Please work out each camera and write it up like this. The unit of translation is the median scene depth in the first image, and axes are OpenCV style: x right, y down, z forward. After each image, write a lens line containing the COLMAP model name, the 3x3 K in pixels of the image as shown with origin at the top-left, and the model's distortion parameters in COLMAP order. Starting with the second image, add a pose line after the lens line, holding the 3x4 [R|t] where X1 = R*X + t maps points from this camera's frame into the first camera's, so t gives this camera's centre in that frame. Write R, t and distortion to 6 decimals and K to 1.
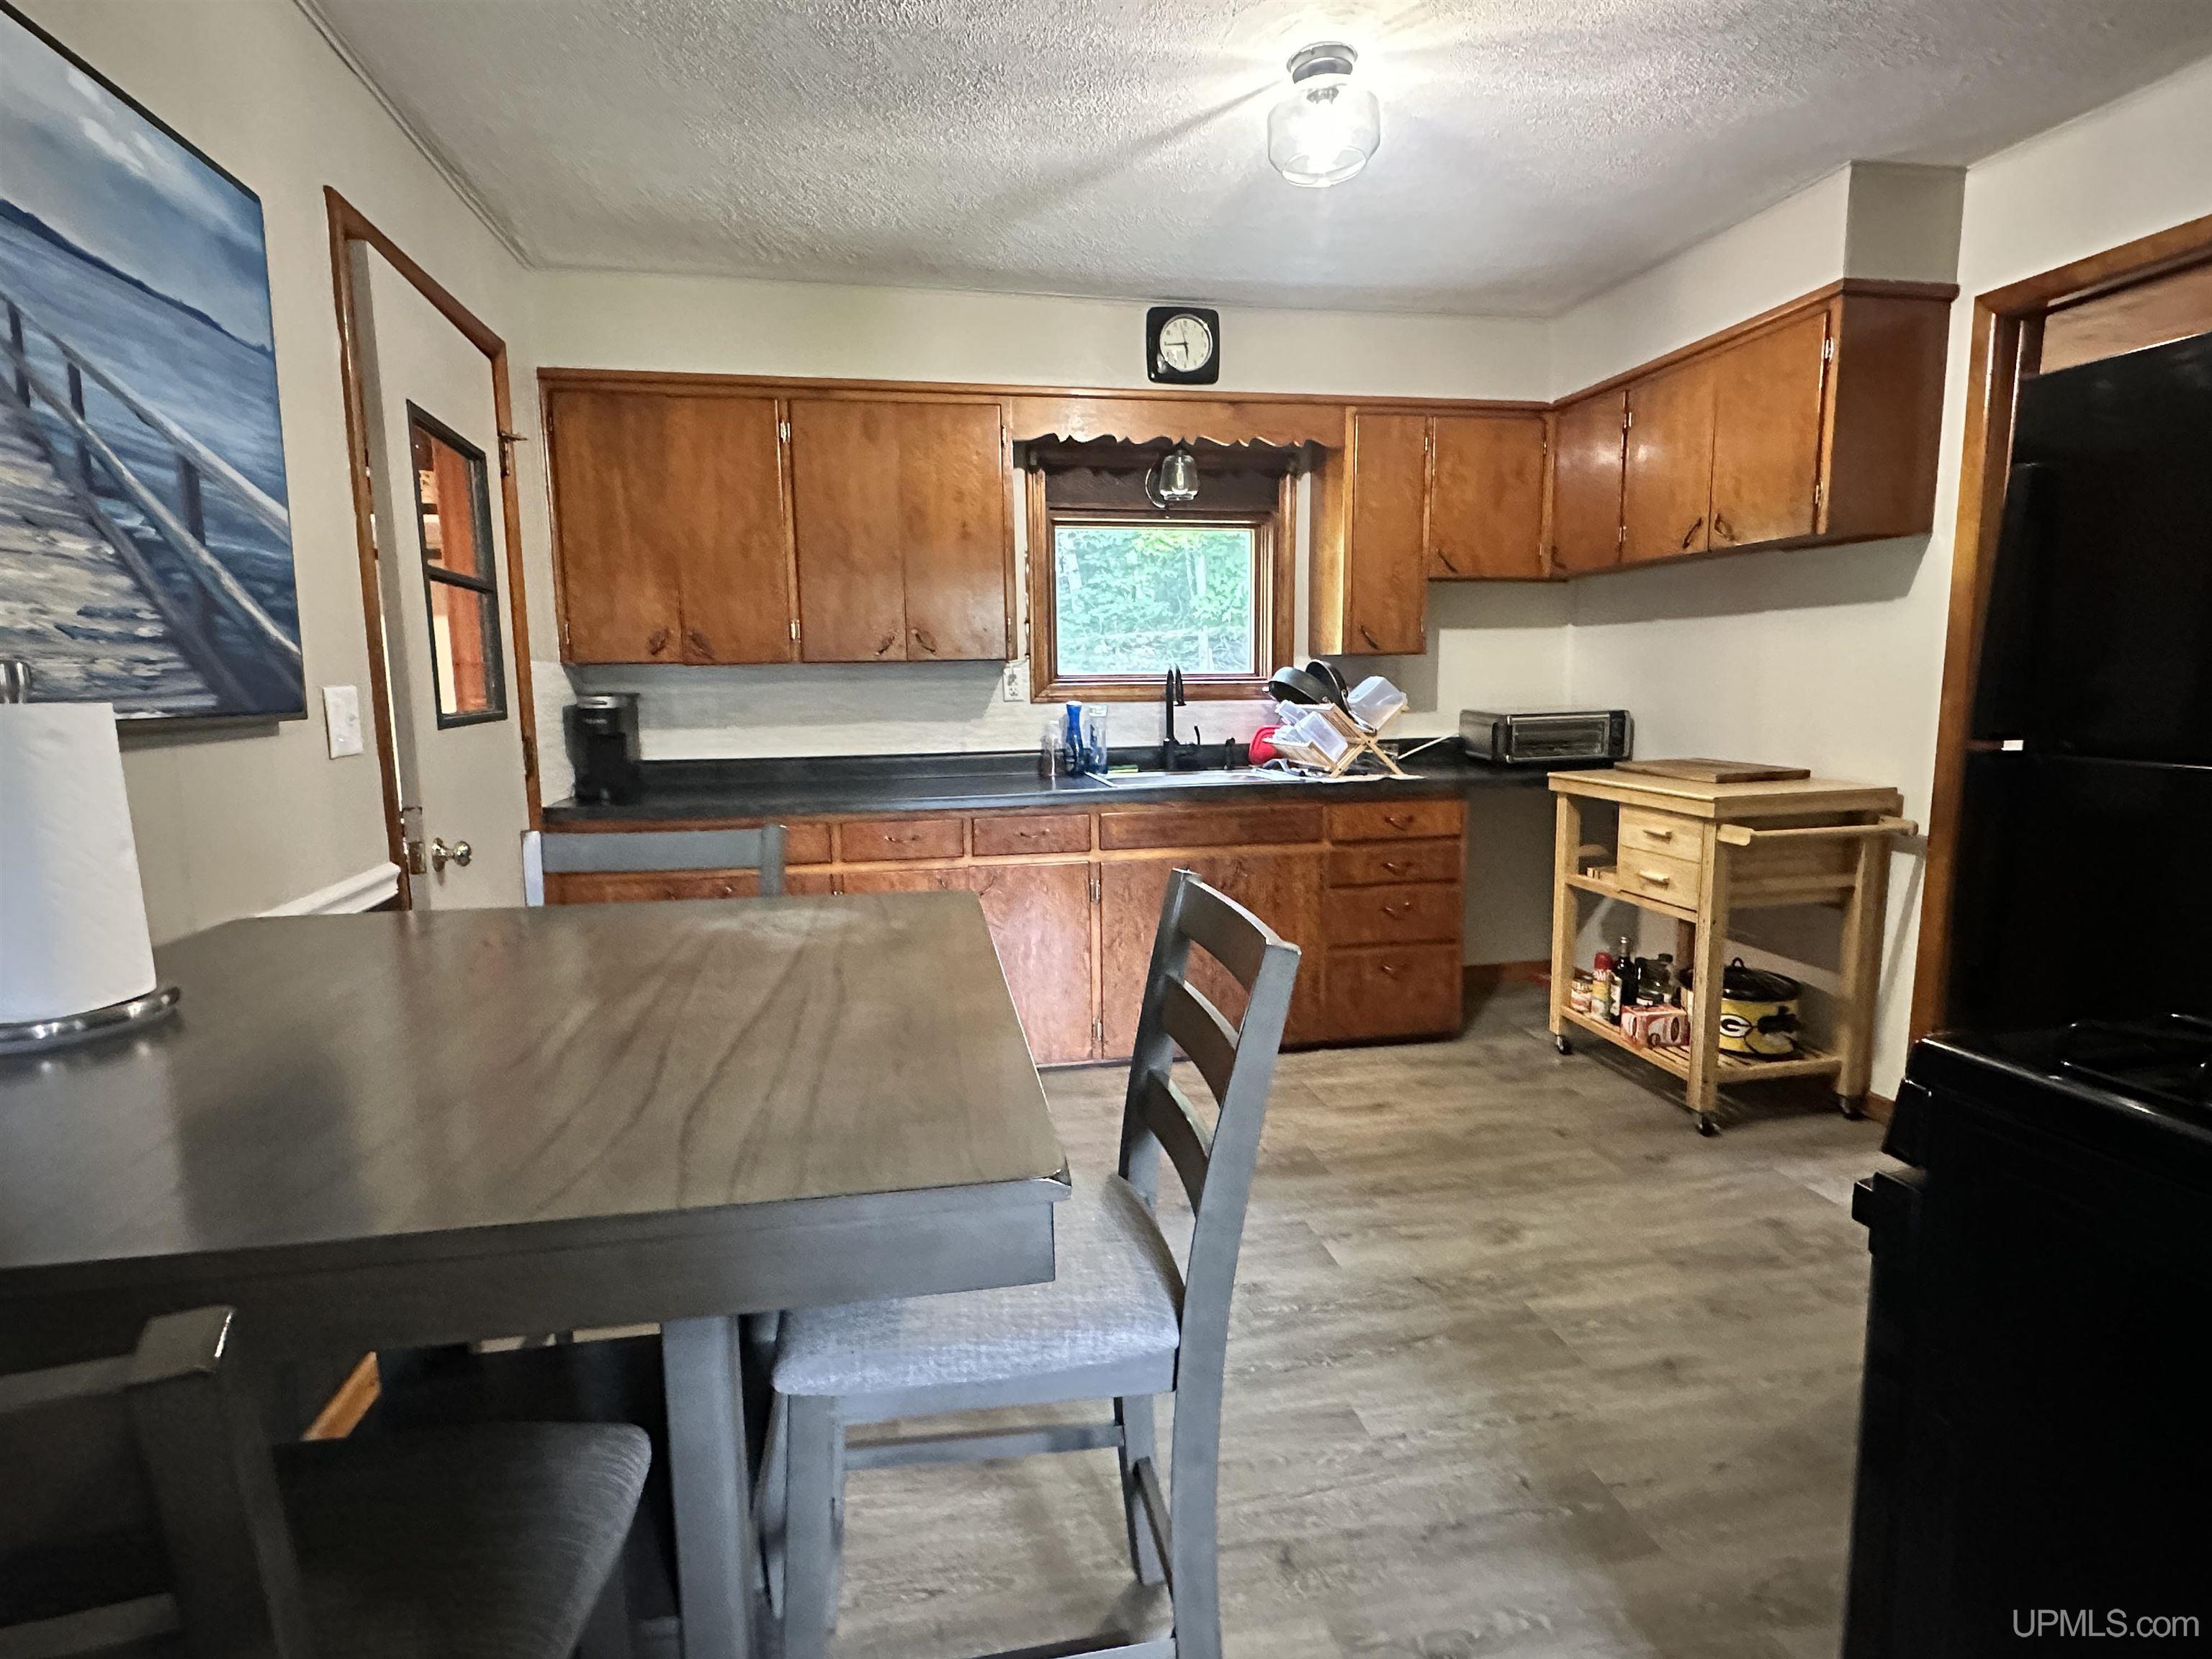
lens RADIAL K [[1088.7, 0, 1102.0], [0, 1088.7, 828.1], [0, 0, 1]] dist [-0.016391, 0.001184]
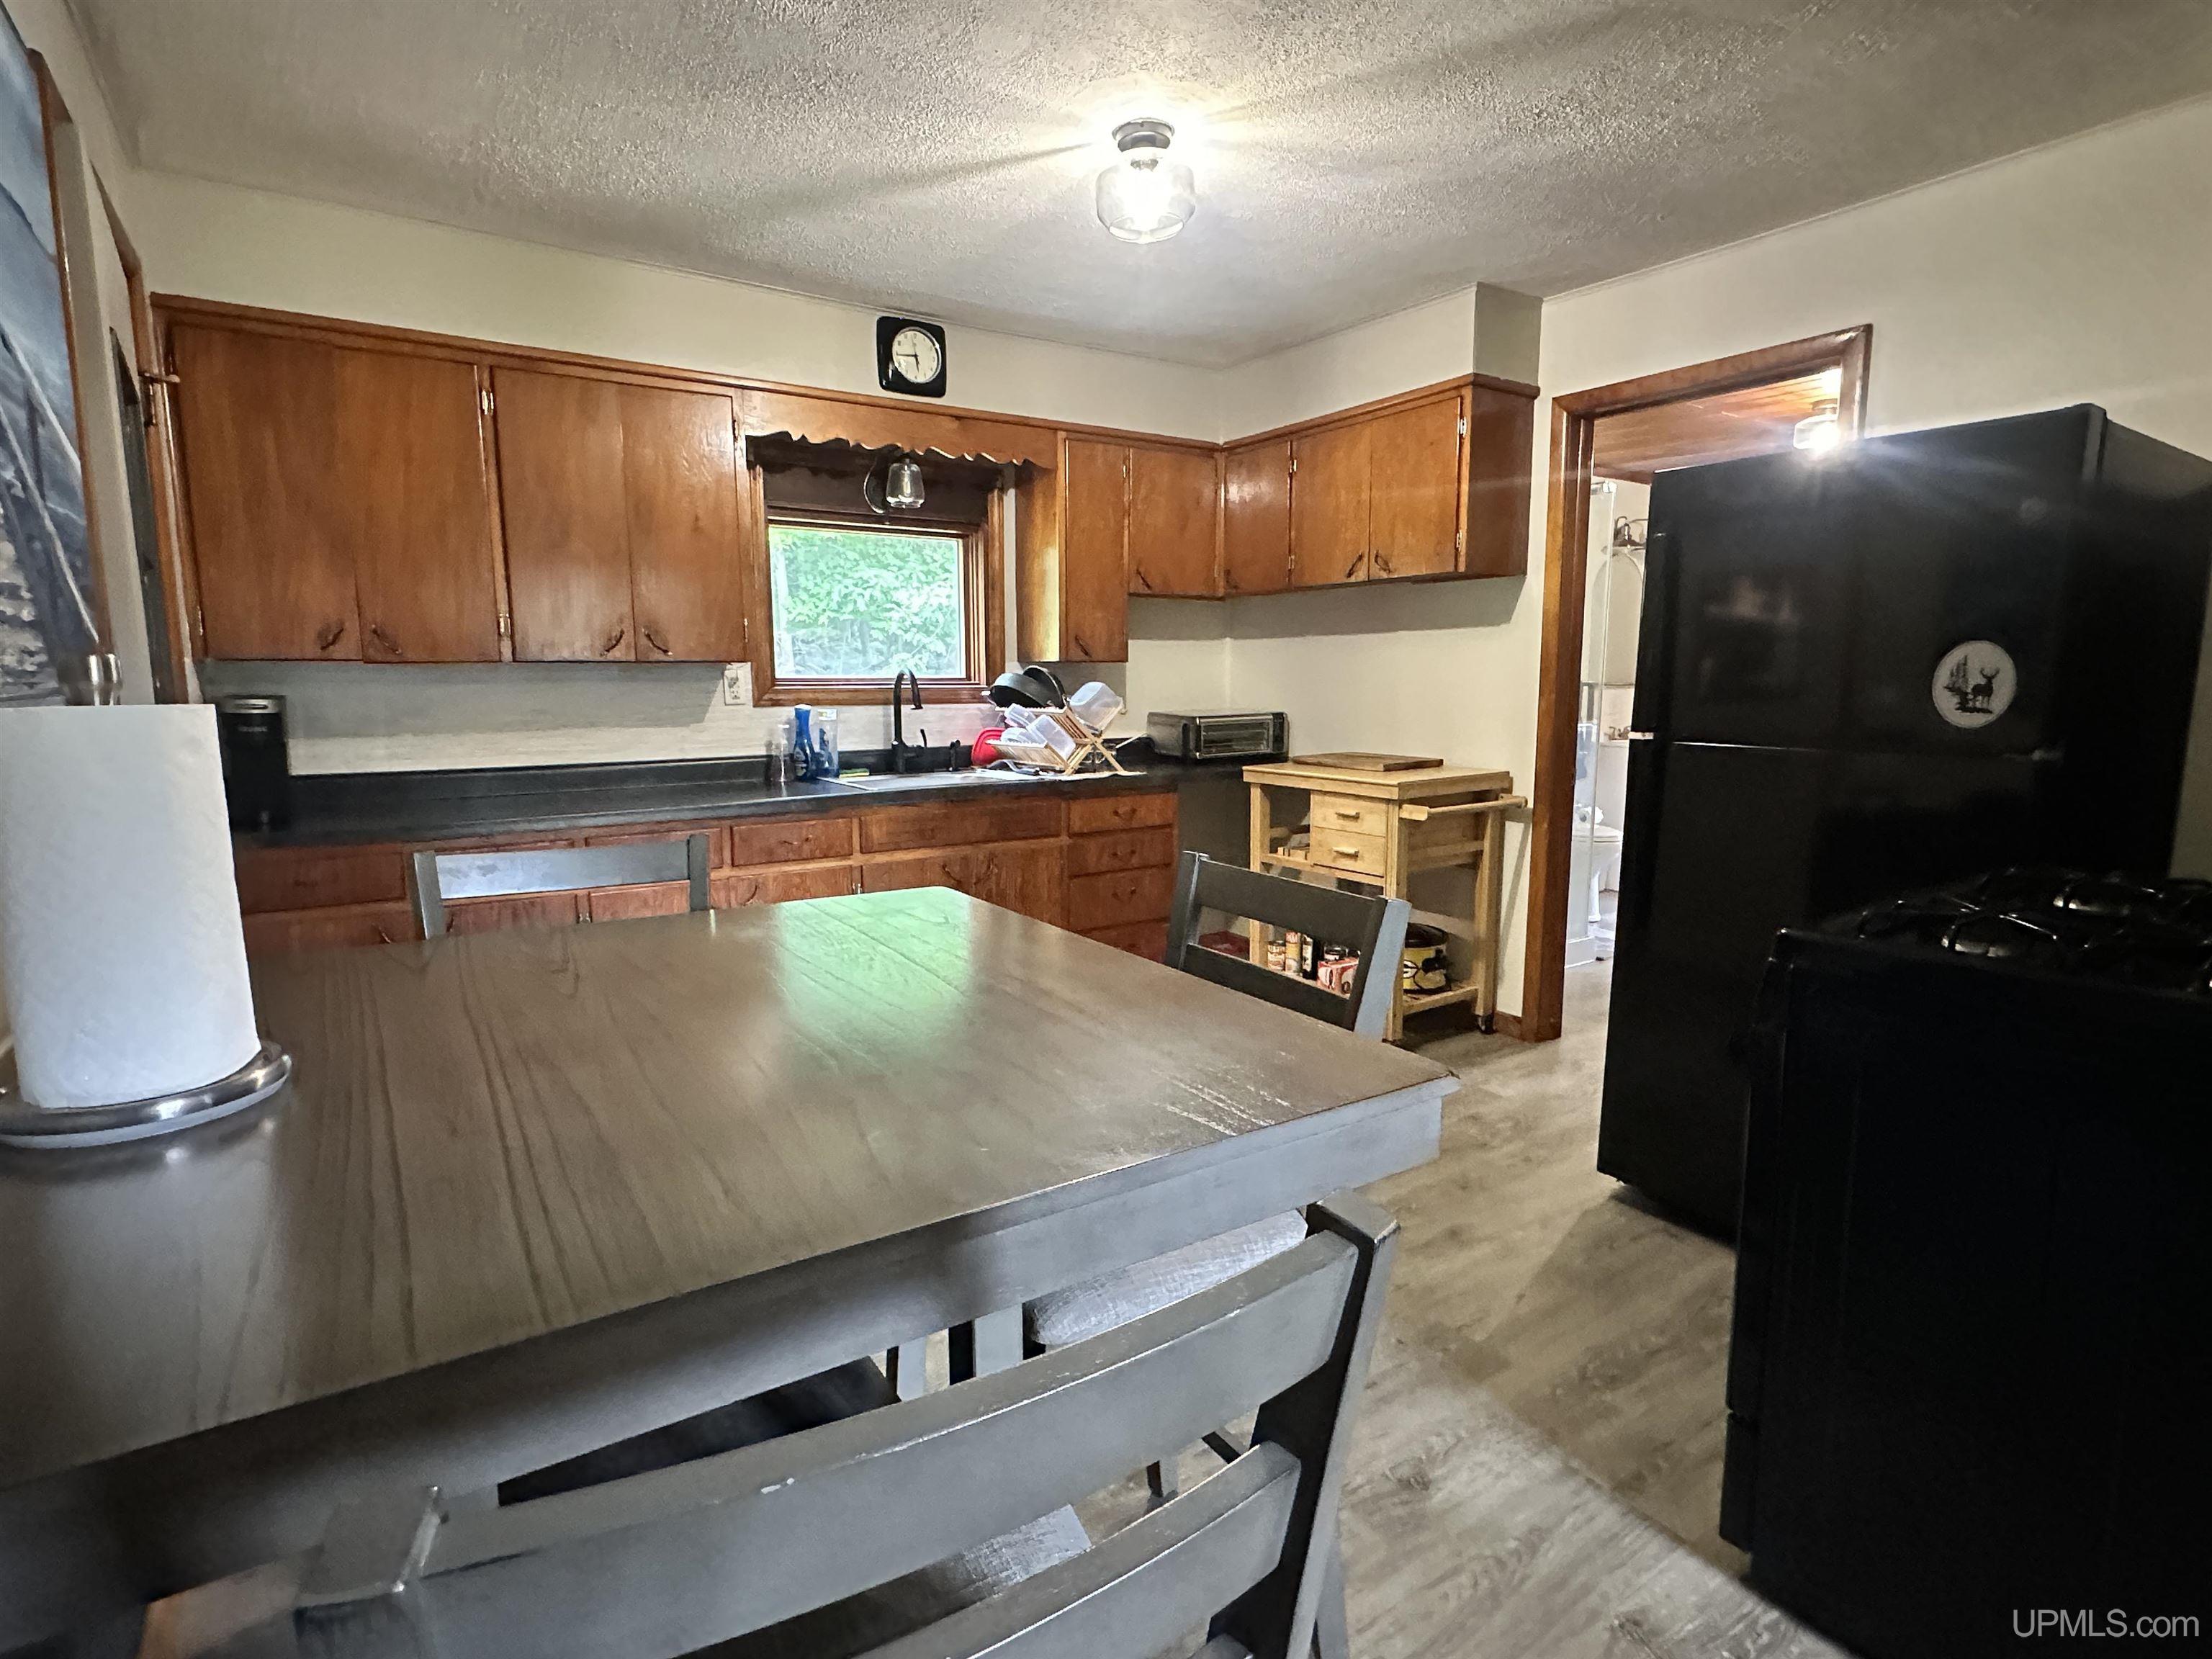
lens RADIAL K [[1088.7, 0, 1098.5], [0, 1088.7, 826.8], [0, 0, 1]] dist [-0.016391, 0.001184]
pose [[0.922232, -0.042965, 0.384243, -0.187006], [0.044781, 0.998988, 0.004224, 0.001085], [-0.384036, 0.013312, 0.923222, -0.006069]]
